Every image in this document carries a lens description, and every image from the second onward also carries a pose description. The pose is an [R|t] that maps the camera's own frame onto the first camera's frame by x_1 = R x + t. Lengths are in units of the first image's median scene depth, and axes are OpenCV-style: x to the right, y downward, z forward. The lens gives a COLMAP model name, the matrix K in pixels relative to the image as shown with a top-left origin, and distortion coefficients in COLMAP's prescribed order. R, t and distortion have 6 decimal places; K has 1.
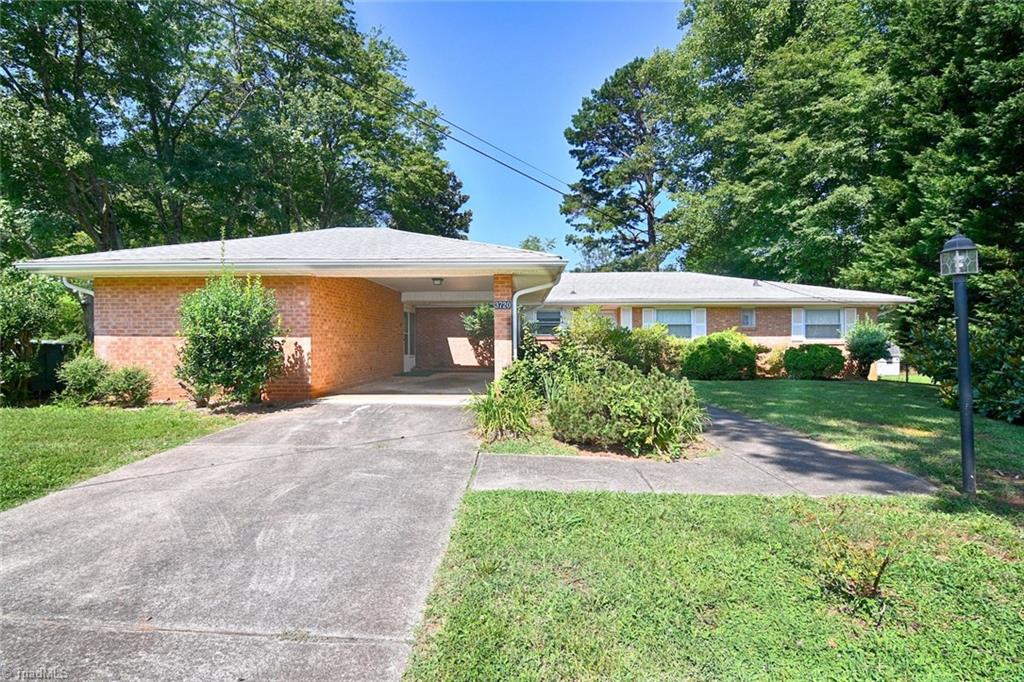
lens RADIAL K [[491.6, 0, 503.5], [0, 491.6, 337.5], [0, 0, 1]] dist [-0.003732, -0.007251]
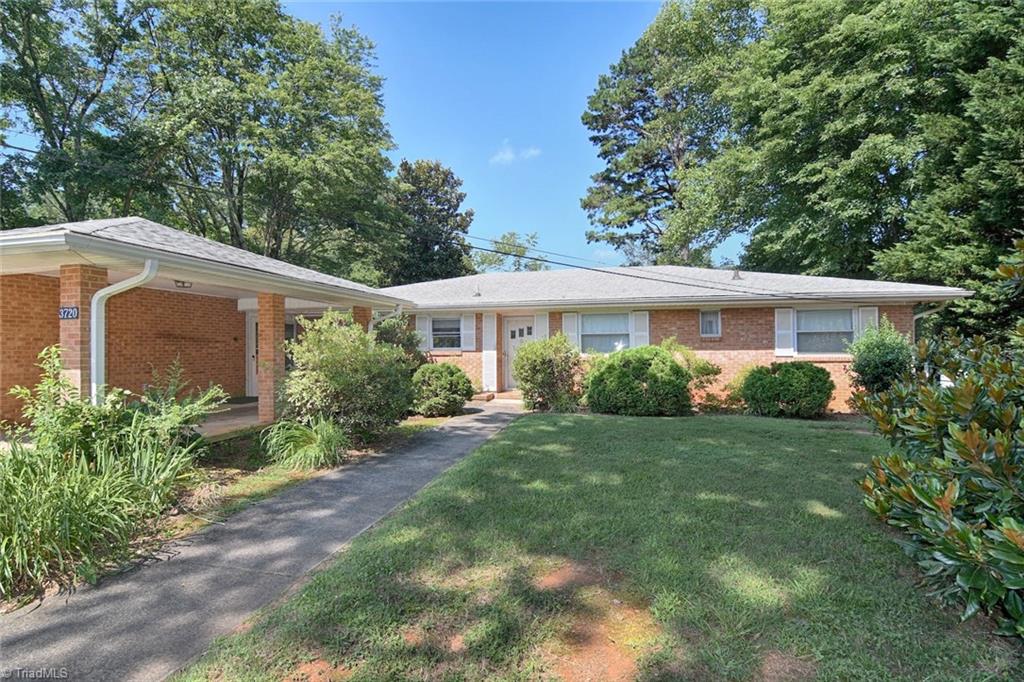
lens RADIAL K [[491.6, 0, 503.5], [0, 491.6, 337.5], [0, 0, 1]] dist [-0.003732, -0.007251]
pose [[0.983192, -0.008687, -0.182367, 0.293798], [0.005781, 0.999848, -0.016458, -0.009202], [0.182482, 0.015127, 0.983093, 0.215977]]
